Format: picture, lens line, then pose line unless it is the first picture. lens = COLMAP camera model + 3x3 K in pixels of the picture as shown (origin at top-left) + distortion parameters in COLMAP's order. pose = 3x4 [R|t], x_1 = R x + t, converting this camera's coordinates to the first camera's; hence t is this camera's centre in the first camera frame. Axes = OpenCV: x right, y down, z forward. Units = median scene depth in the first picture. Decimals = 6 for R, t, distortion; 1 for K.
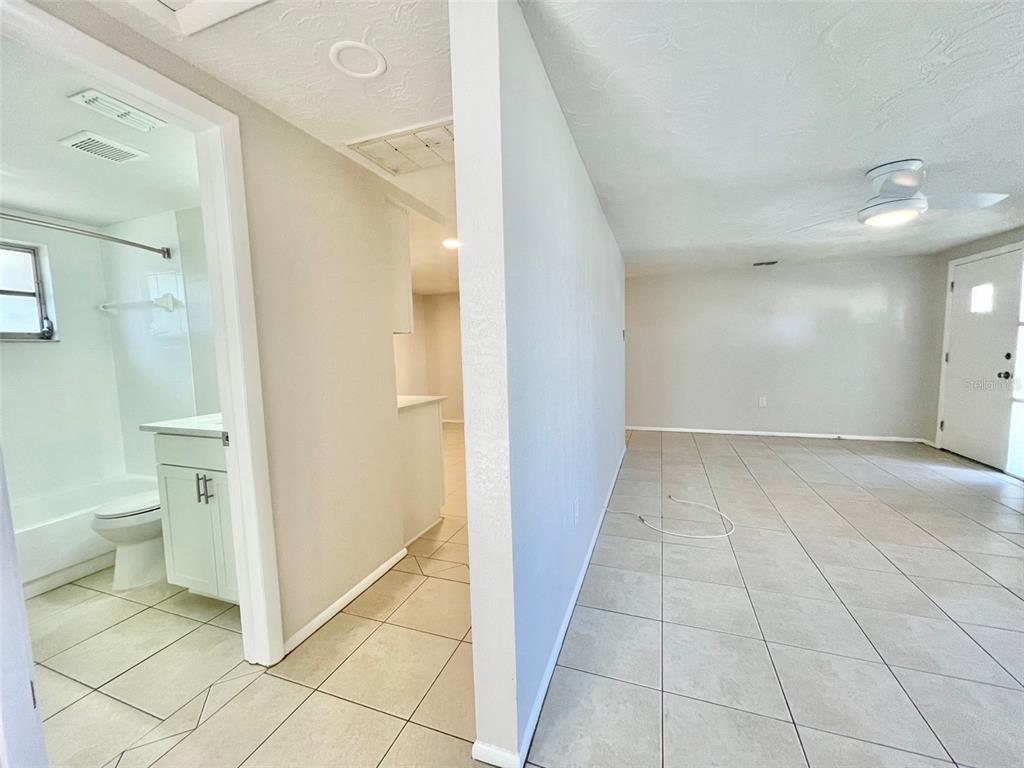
lens RADIAL K [[411.3, 0, 511.9], [0, 411.3, 387.6], [0, 0, 1]] dist [-0.002283, 0.000547]
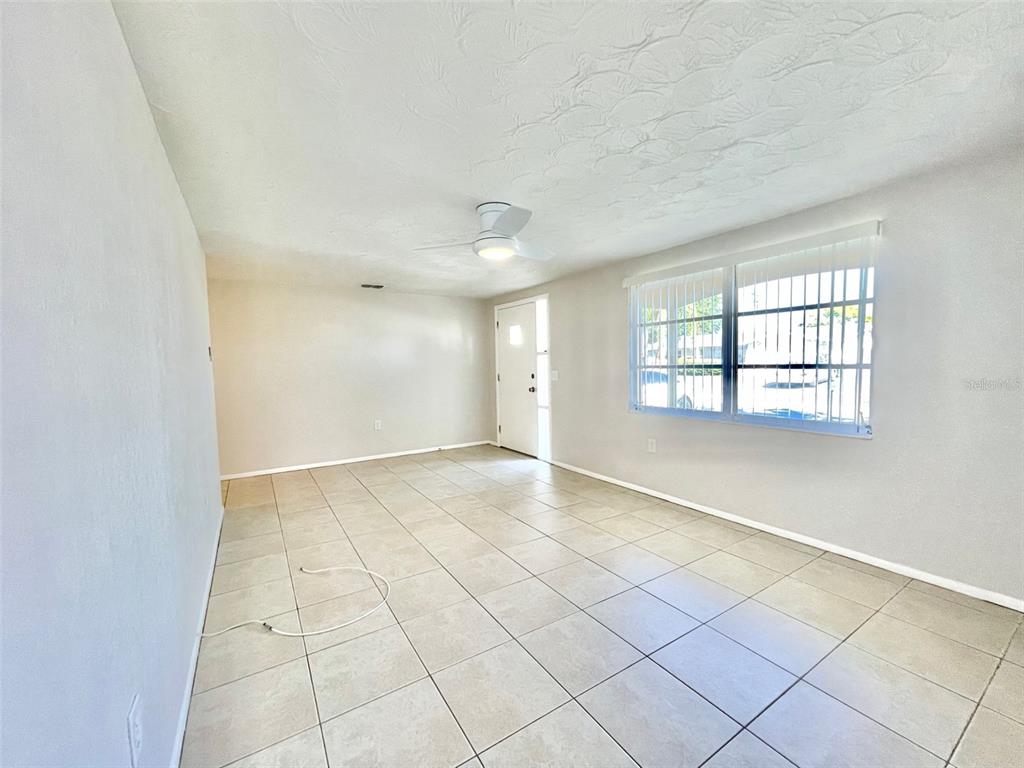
lens RADIAL K [[411.3, 0, 505.8], [0, 411.3, 386.4], [0, 0, 1]] dist [-0.002283, 0.000547]
pose [[0.619028, -0.032212, 0.784708, 0.033433], [0.077995, 0.996741, -0.020612, -0.019200], [-0.781487, 0.073962, 0.619522, 0.192924]]
